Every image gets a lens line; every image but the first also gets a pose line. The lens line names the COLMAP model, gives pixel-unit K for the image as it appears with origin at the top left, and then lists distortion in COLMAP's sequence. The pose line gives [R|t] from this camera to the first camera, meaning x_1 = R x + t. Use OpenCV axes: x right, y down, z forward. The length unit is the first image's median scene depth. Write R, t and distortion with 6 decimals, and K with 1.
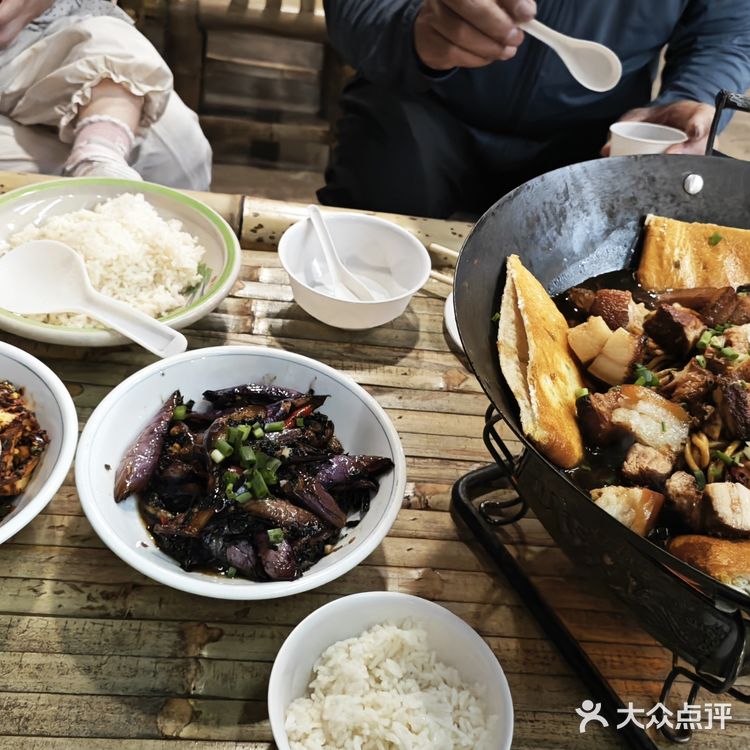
lens RADIAL K [[871.1, 0, 392.3], [0, 871.1, 376.3], [0, 0, 1]] dist [-0.019730, -0.019627]
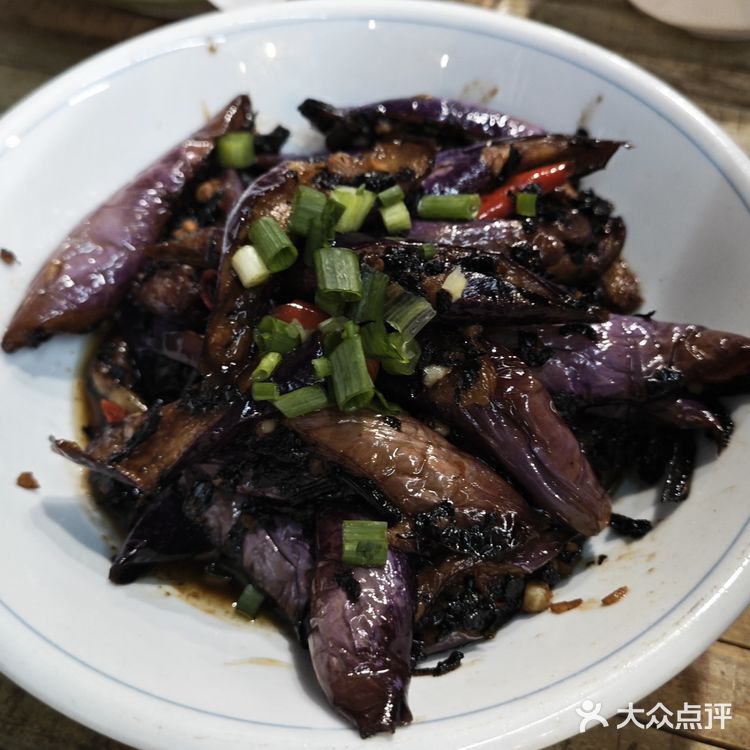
lens RADIAL K [[871.1, 0, 392.3], [0, 871.1, 376.3], [0, 0, 1]] dist [-0.019730, -0.019627]
pose [[0.929526, 0.175403, -0.324370, -0.031451], [-0.110139, 0.971534, 0.209739, 0.053319], [0.351925, -0.159232, 0.922385, 0.662658]]
